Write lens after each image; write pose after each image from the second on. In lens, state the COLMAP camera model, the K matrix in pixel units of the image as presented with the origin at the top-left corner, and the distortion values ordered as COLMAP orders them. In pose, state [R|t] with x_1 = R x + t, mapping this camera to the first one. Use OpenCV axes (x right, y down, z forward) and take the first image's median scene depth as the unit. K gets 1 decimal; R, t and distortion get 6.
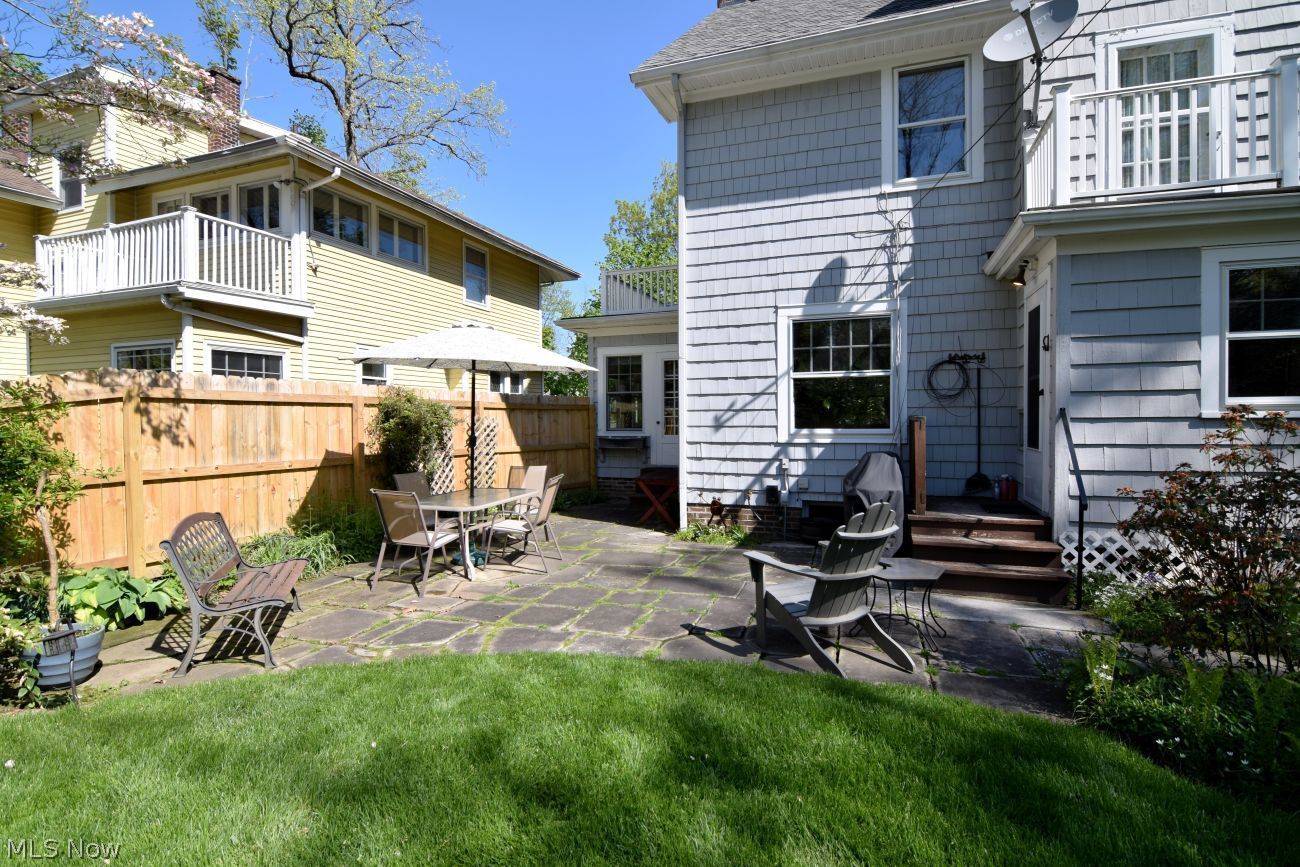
lens RADIAL K [[632.0, 0, 645.4], [0, 632.0, 431.1], [0, 0, 1]] dist [-0.010888, -0.005887]
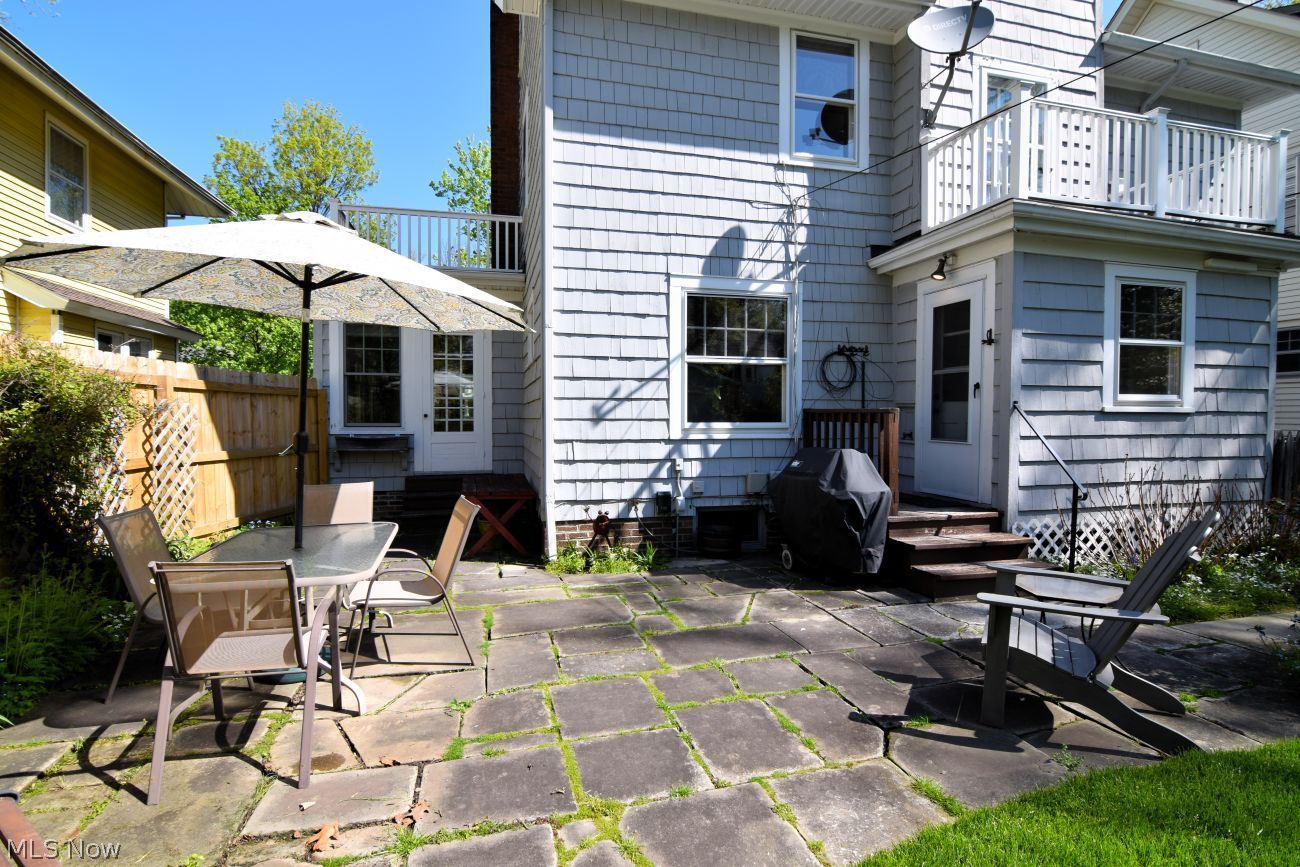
lens RADIAL K [[632.0, 0, 651.8], [0, 632.0, 432.0], [0, 0, 1]] dist [-0.010888, -0.005887]
pose [[0.825582, -0.007198, 0.564237, -0.289776], [0.003901, 0.999968, 0.007050, 0.003009], [-0.564269, -0.003620, 0.825583, 0.349783]]
